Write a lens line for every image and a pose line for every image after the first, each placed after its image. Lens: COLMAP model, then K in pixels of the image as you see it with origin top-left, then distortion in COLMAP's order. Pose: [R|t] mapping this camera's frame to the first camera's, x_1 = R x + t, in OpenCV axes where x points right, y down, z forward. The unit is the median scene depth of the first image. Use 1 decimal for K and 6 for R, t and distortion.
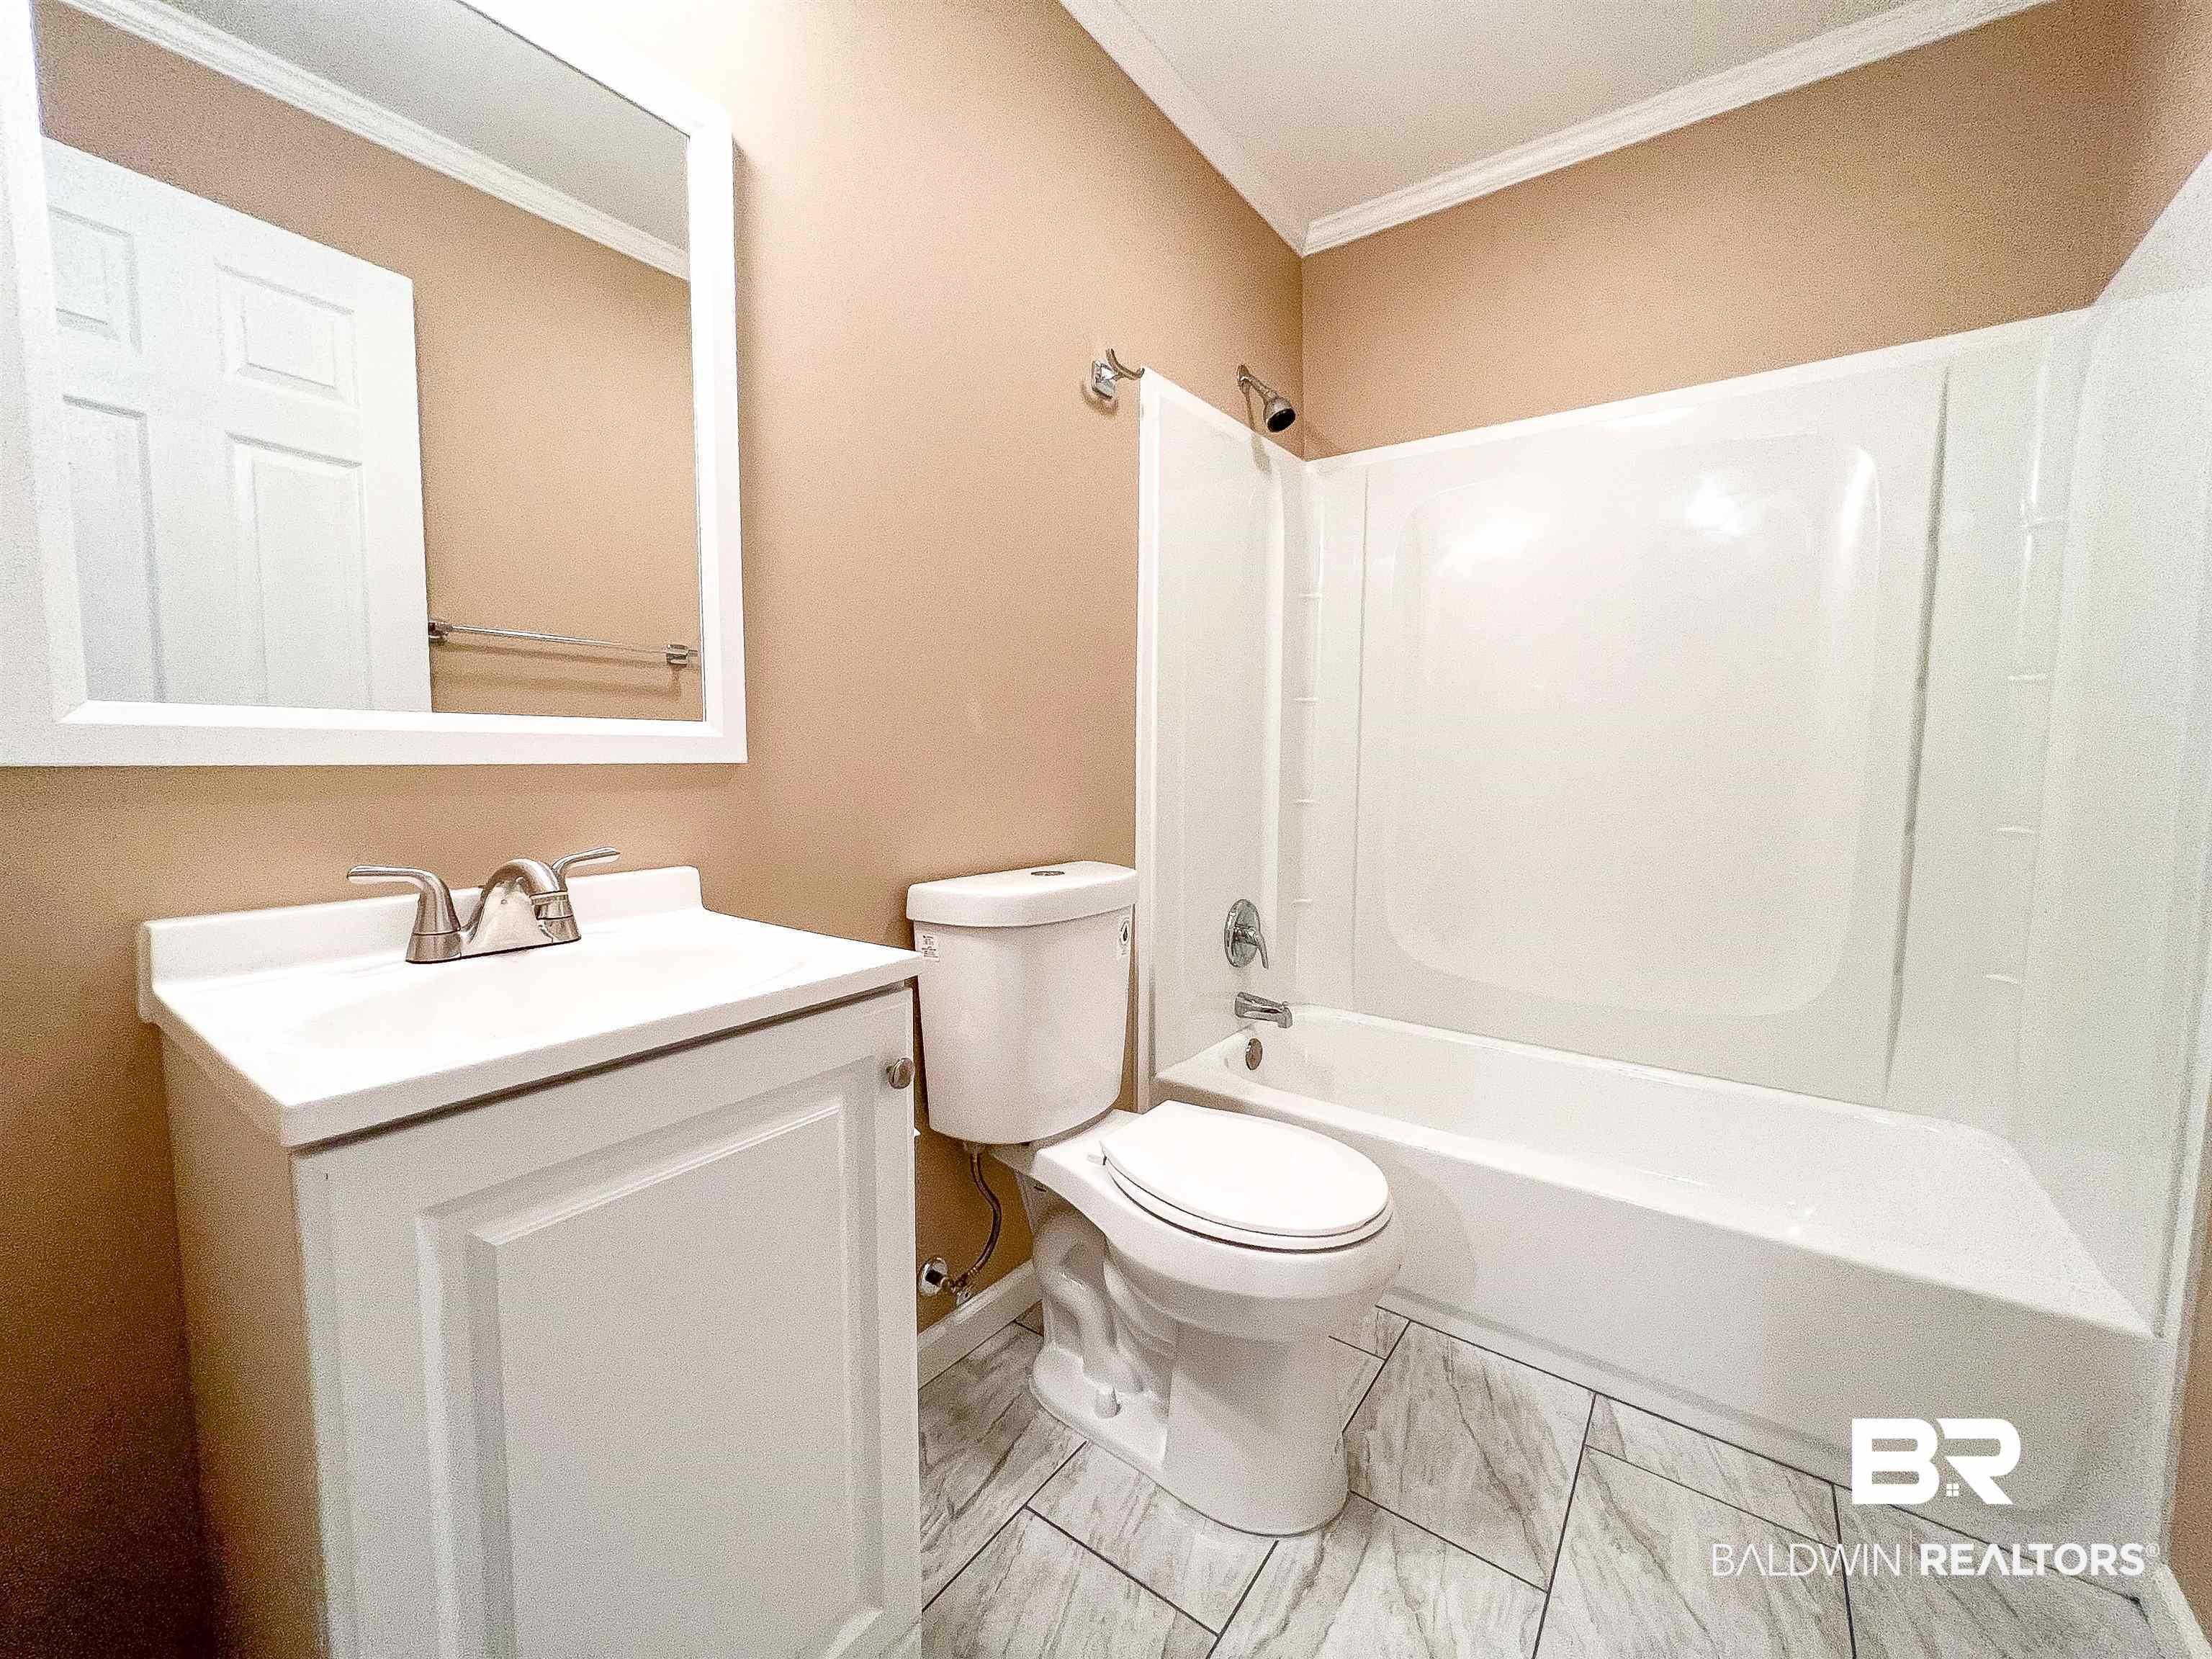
lens RADIAL K [[884.2, 0, 1102.5], [0, 884.2, 821.4], [0, 0, 1]] dist [-0.003126, 0.001402]
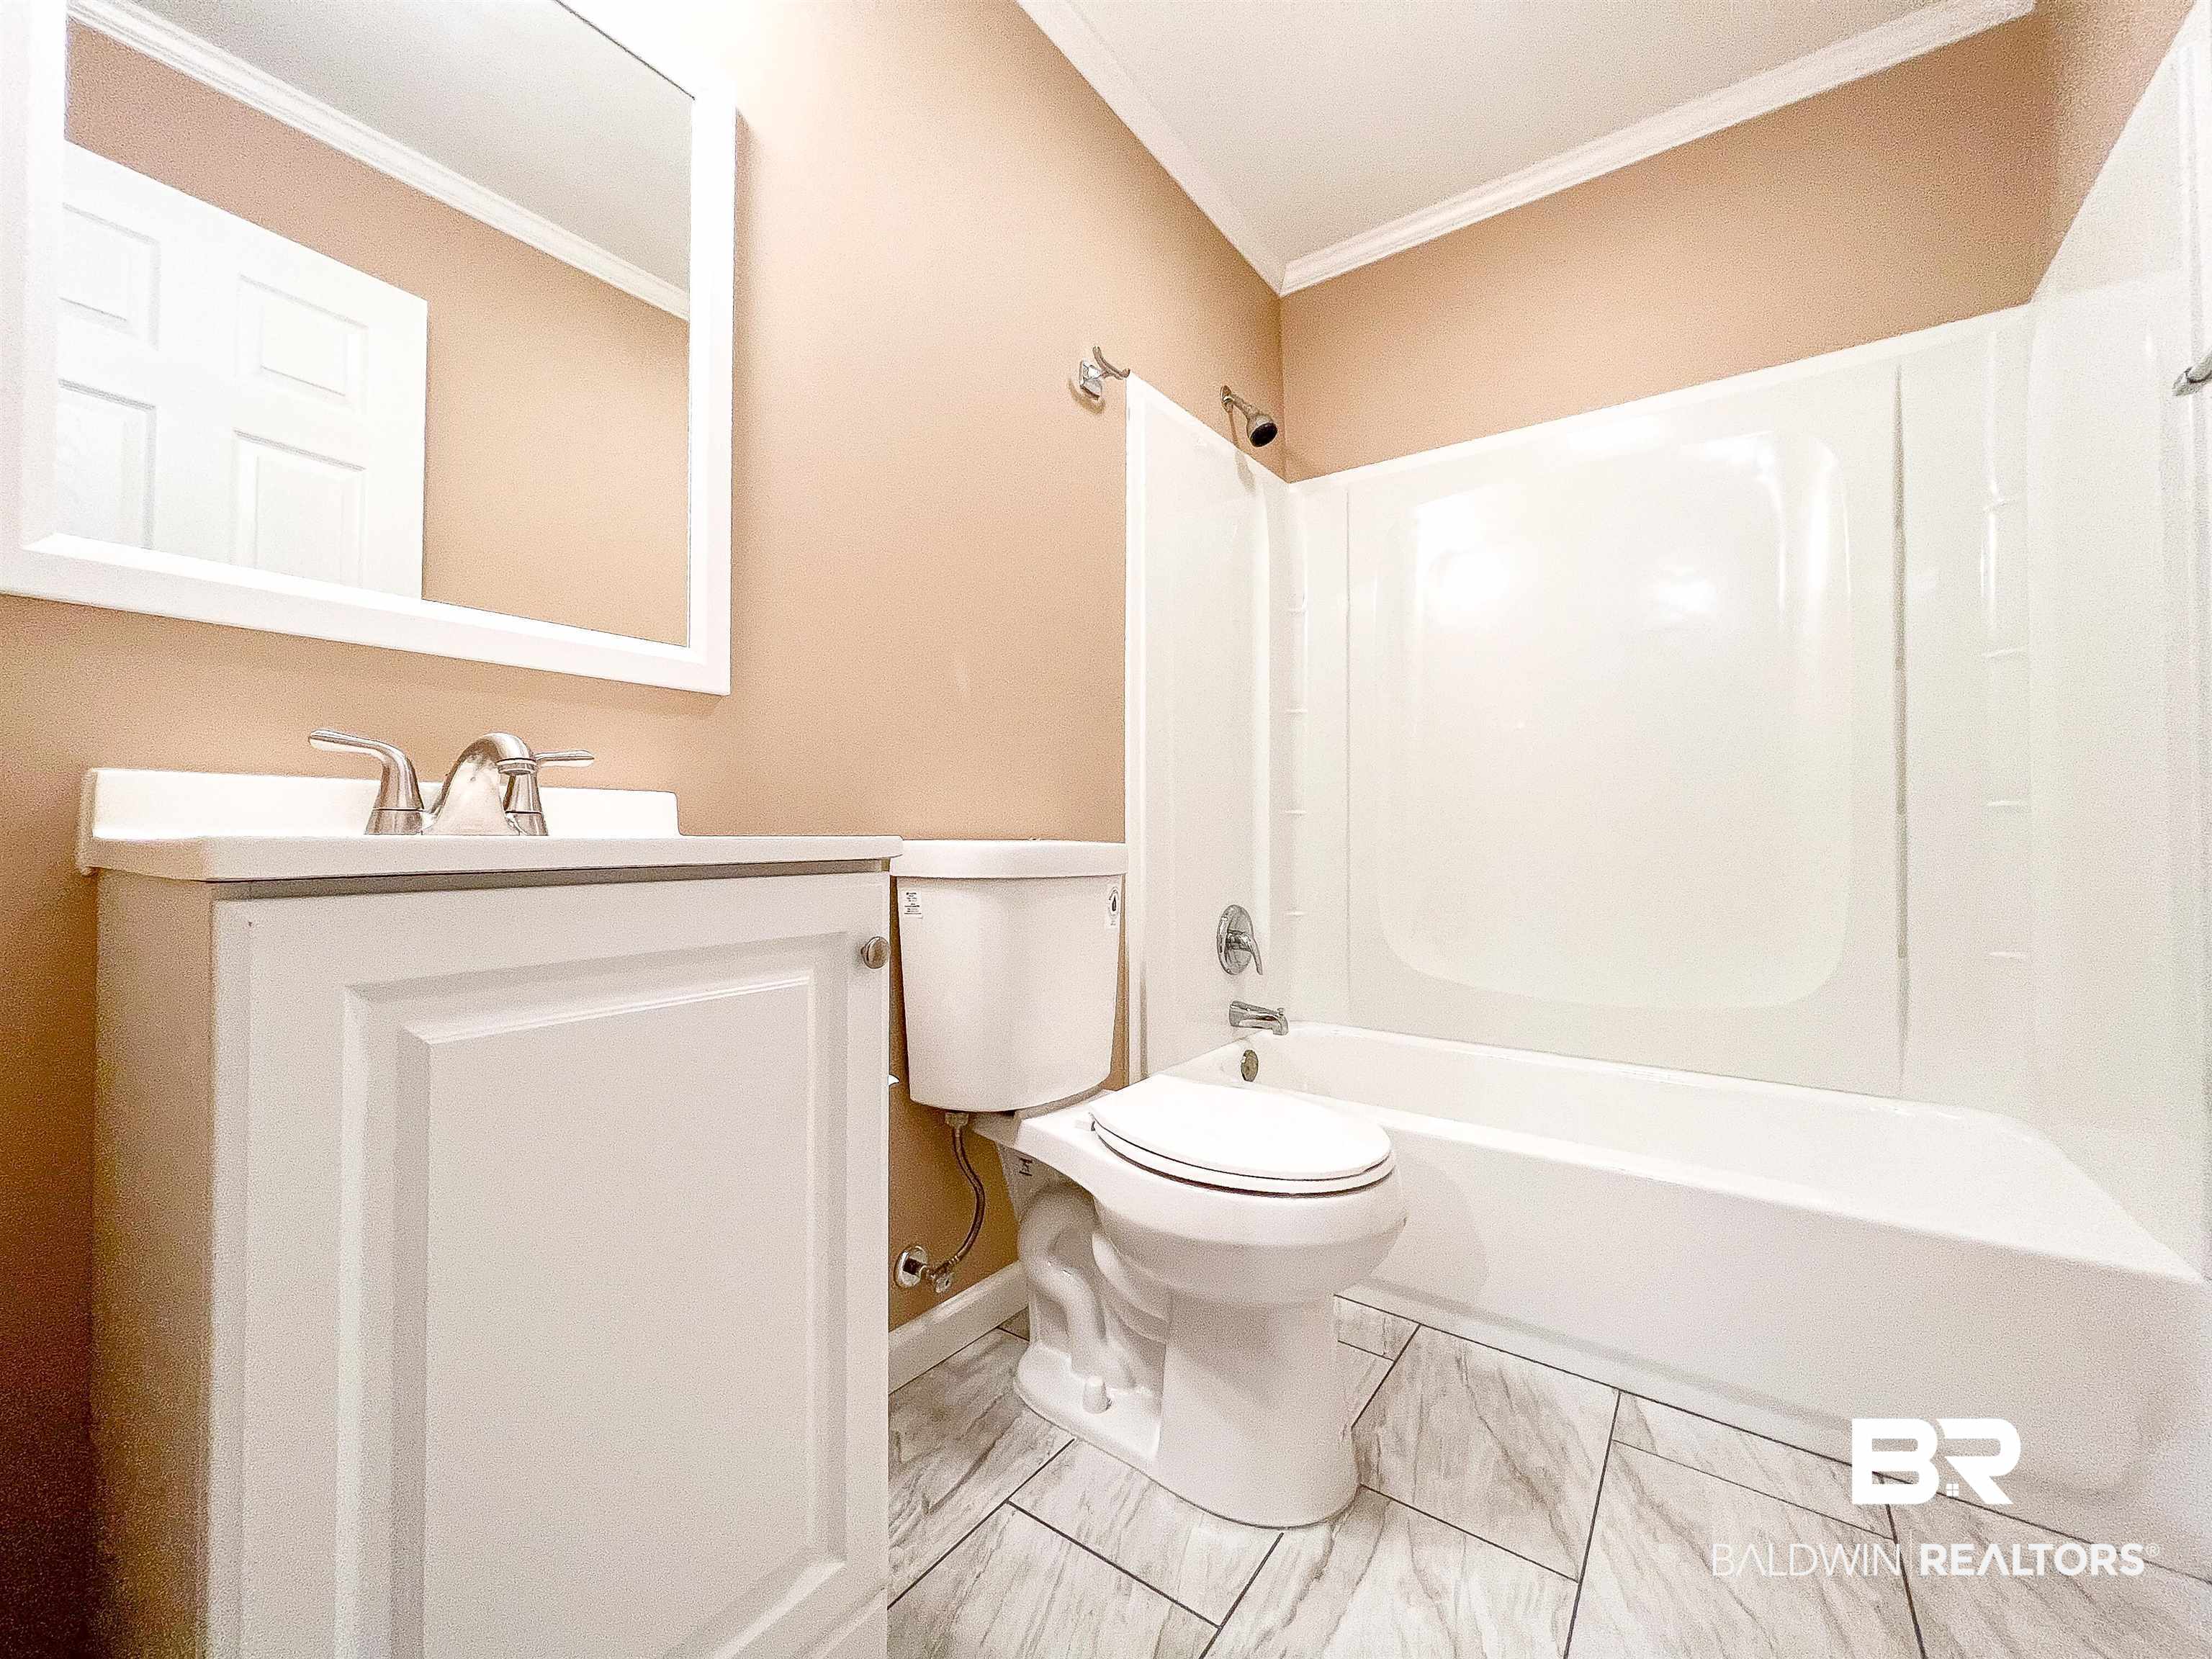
lens RADIAL K [[884.2, 0, 1102.3], [0, 884.2, 821.7], [0, 0, 1]] dist [-0.003126, 0.001402]
pose [[0.999965, -0.003515, 0.007582, 0.006157], [0.004202, 0.995693, -0.092619, 0.139130], [-0.007224, 0.092648, 0.995673, 0.019391]]
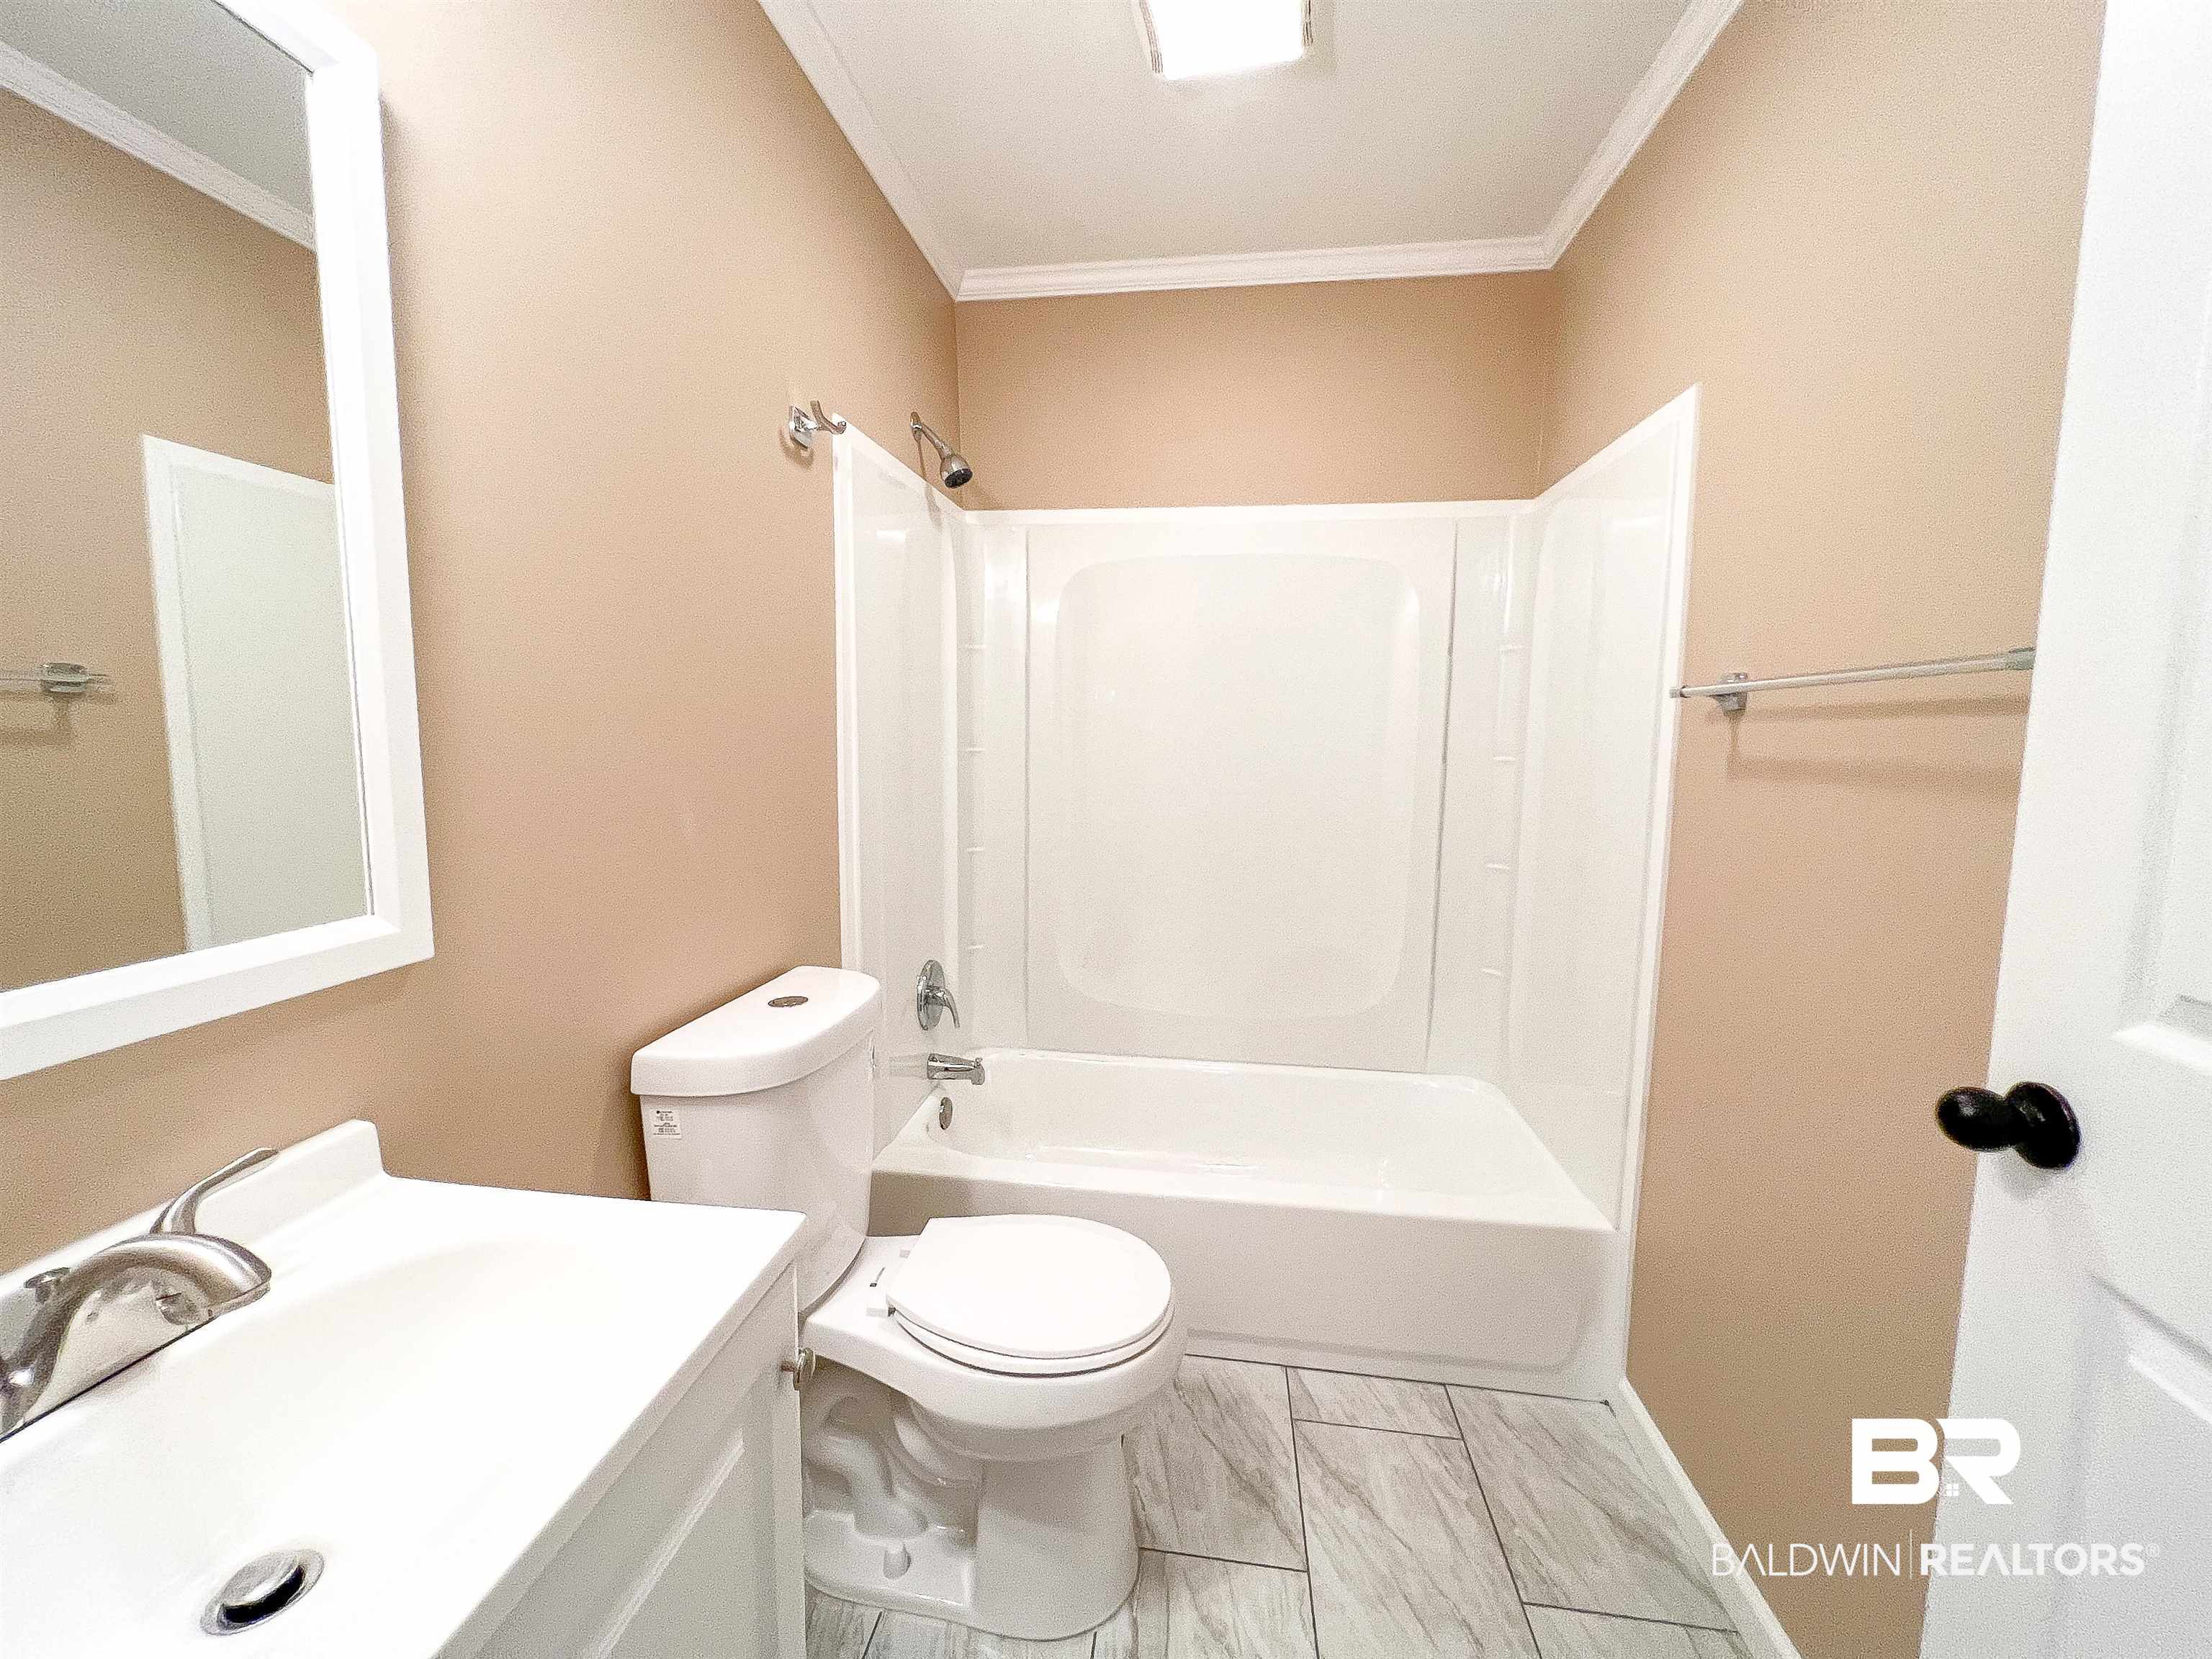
lens RADIAL K [[884.2, 0, 1102.4], [0, 884.2, 820.7], [0, 0, 1]] dist [-0.003126, 0.001402]
pose [[0.879795, -0.043068, 0.473399, -0.209889], [0.029847, 0.998927, 0.035409, -0.154910], [-0.474416, -0.017023, 0.880136, 0.076257]]
